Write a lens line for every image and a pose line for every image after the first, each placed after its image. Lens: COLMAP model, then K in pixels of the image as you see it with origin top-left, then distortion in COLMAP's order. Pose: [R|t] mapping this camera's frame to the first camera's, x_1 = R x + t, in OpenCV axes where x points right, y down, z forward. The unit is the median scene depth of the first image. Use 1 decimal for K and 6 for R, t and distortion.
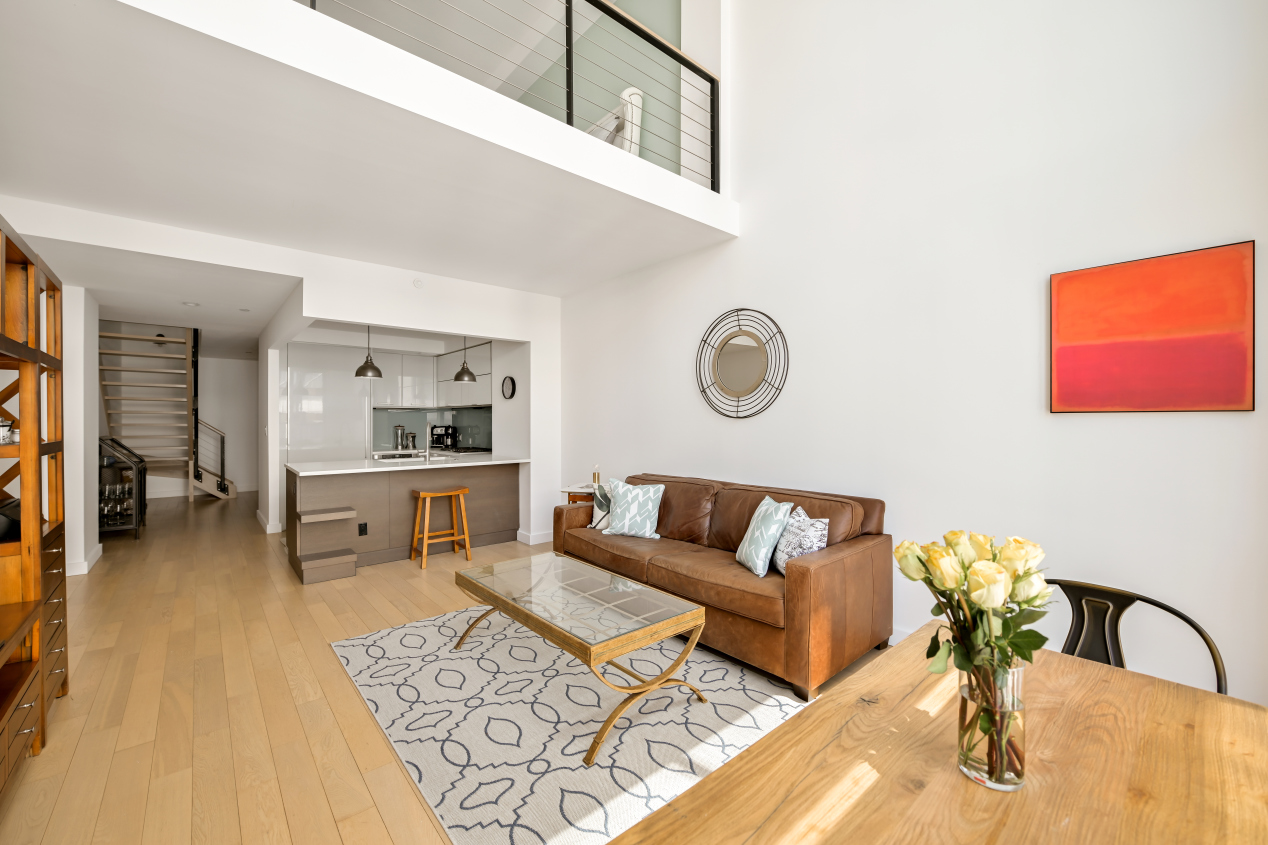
lens RADIAL K [[501.3, 0, 625.3], [0, 501.3, 425.0], [0, 0, 1]] dist [-0.005714, -0.000542]
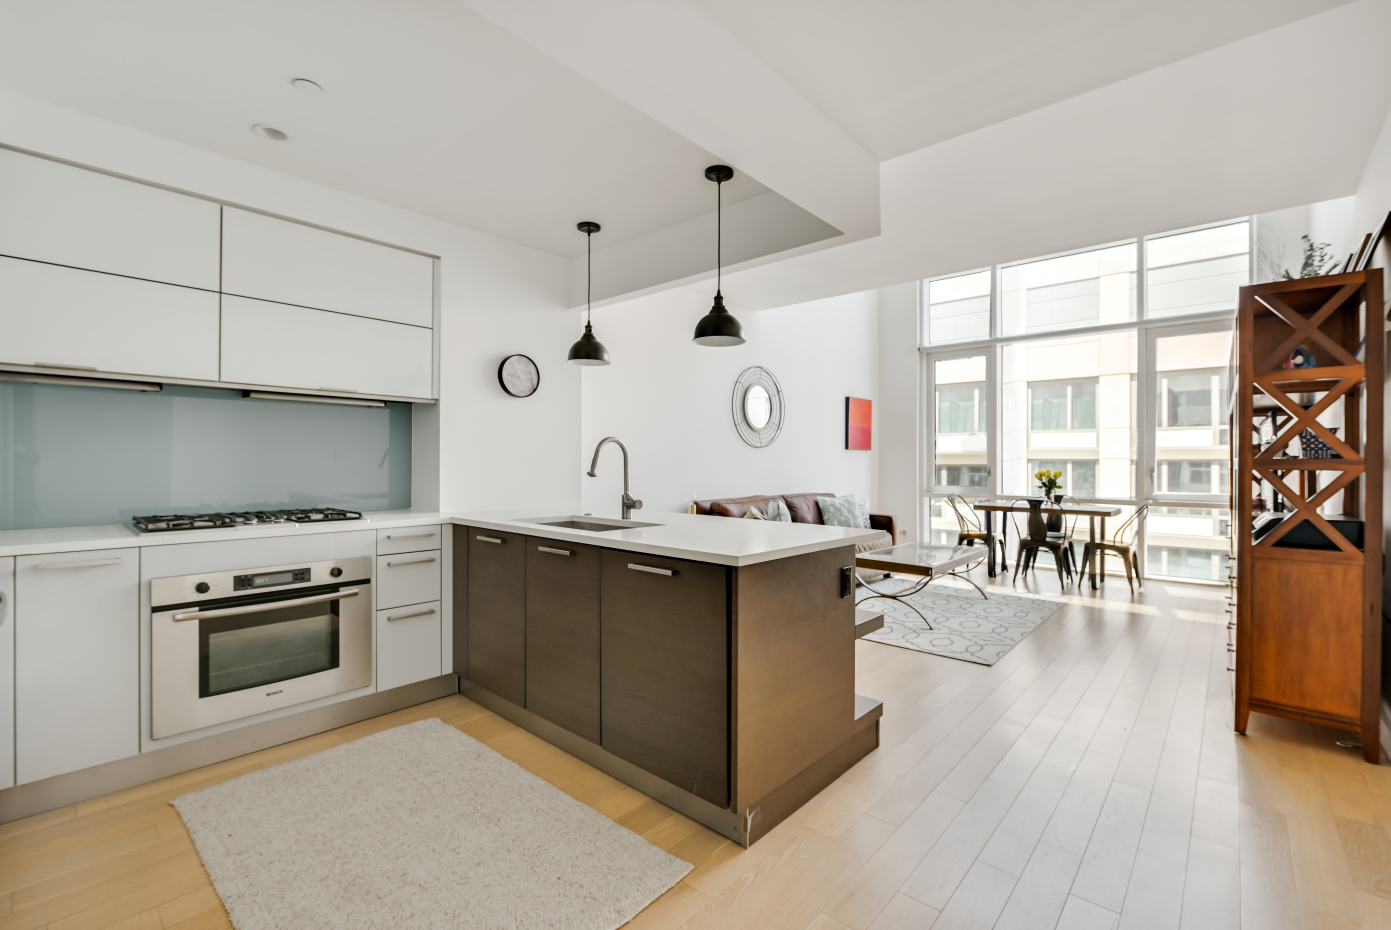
lens RADIAL K [[607.9, 0, 695.5], [0, 607.9, 456.7], [0, 0, 1]] dist [-0.002572, -0.001389]
pose [[-0.135798, 0.005913, 0.990719, -2.010355], [-0.000327, 0.999982, -0.006013, 0.029483], [-0.990737, -0.001140, -0.135794, 2.045948]]
